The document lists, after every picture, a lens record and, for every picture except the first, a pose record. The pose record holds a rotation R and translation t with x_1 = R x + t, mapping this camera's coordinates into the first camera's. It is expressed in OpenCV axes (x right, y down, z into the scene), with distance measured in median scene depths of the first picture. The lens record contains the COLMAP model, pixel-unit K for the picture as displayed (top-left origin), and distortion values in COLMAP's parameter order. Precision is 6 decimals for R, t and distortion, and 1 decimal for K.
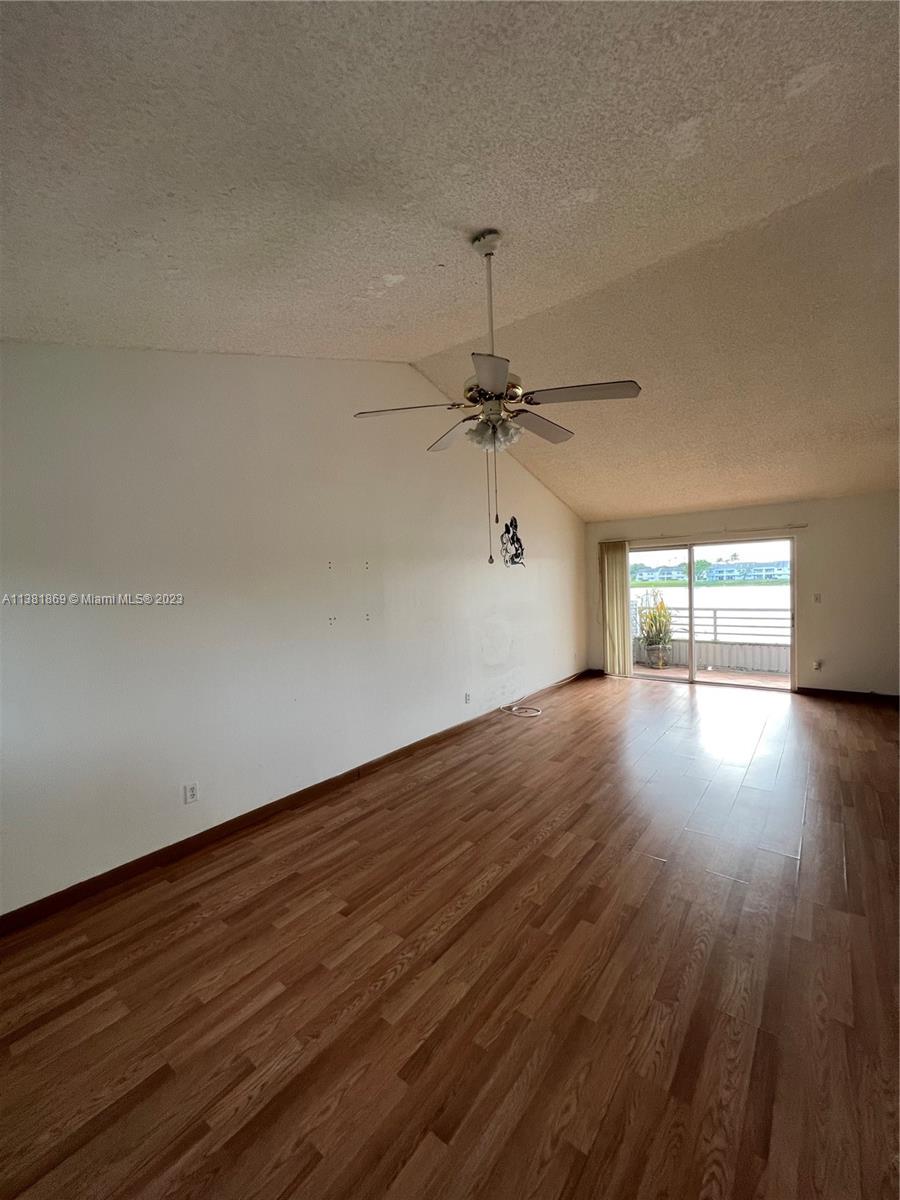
lens RADIAL K [[478.2, 0, 450.0], [0, 478.2, 600.0], [0, 0, 1]] dist [-0.000058, 0.000089]
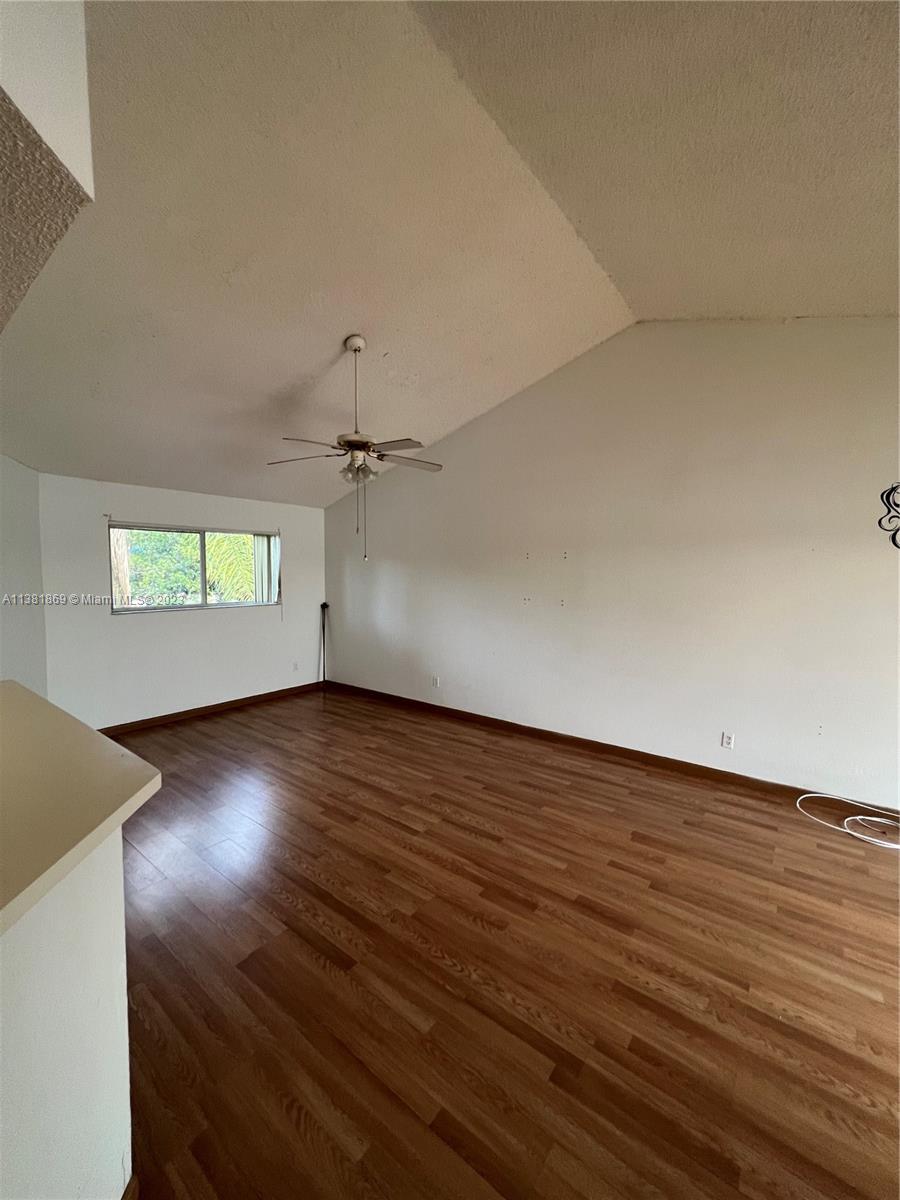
lens RADIAL K [[480.0, 0, 450.0], [0, 480.0, 600.0], [0, 0, 1]] dist [-0.001960, 0.000735]
pose [[0.009741, 0.098000, -0.995139, 1.126256], [-0.043524, 0.994284, 0.097490, -0.081935], [0.999005, 0.042362, 0.013950, 0.899633]]
